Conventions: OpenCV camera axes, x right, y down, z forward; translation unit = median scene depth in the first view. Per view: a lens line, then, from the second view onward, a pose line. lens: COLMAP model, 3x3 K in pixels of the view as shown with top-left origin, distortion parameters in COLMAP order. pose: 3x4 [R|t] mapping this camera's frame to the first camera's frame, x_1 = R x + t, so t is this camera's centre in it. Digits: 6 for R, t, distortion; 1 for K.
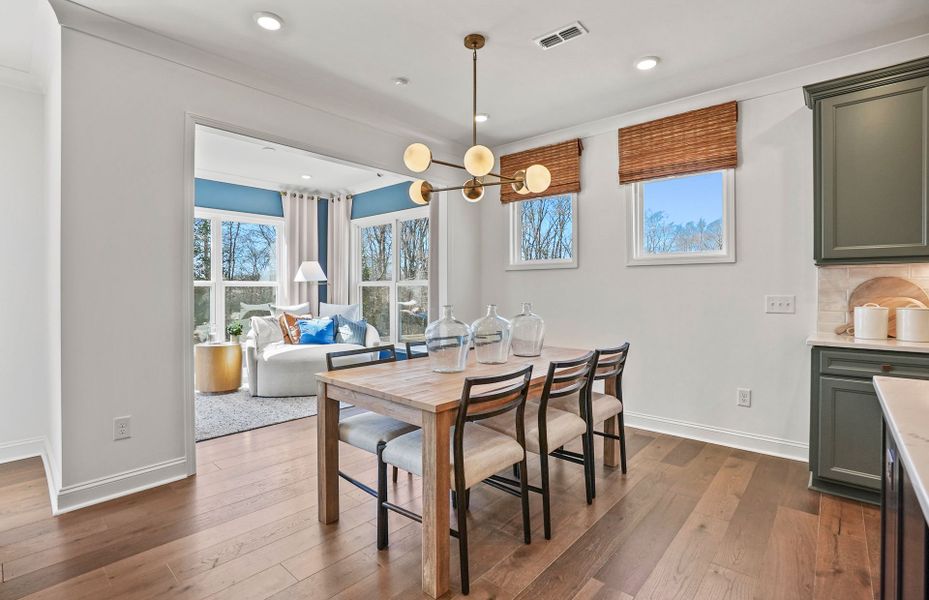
lens RADIAL K [[430.2, 0, 464.3], [0, 430.2, 295.2], [0, 0, 1]] dist [-0.023027, 0.003814]
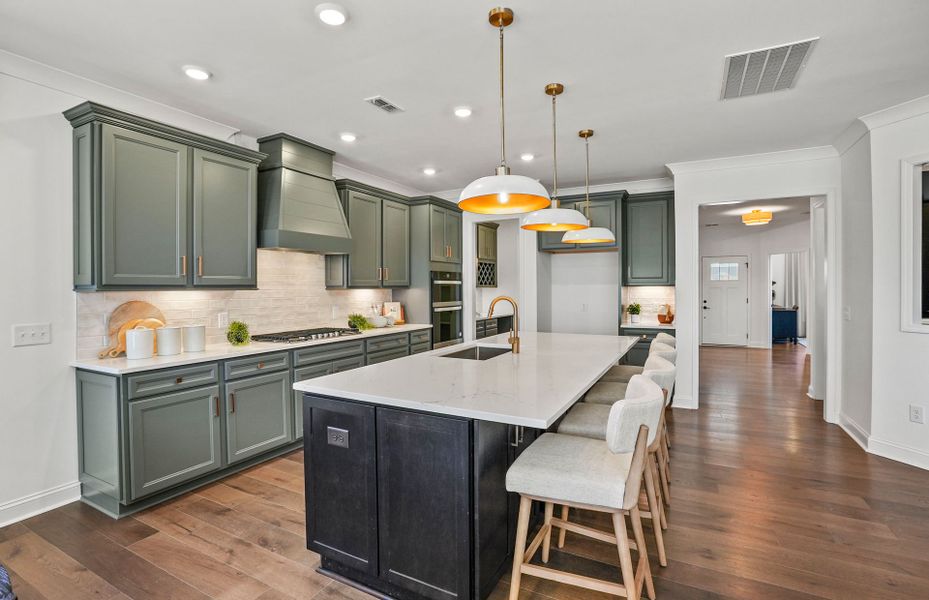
lens RADIAL K [[430.2, 0, 465.2], [0, 430.2, 292.7], [0, 0, 1]] dist [-0.023027, 0.003814]
pose [[-0.237042, -0.012640, 0.971417, -0.299750], [0.014036, 0.999766, 0.016434, -0.069514], [-0.971398, 0.017530, -0.236809, 0.400653]]
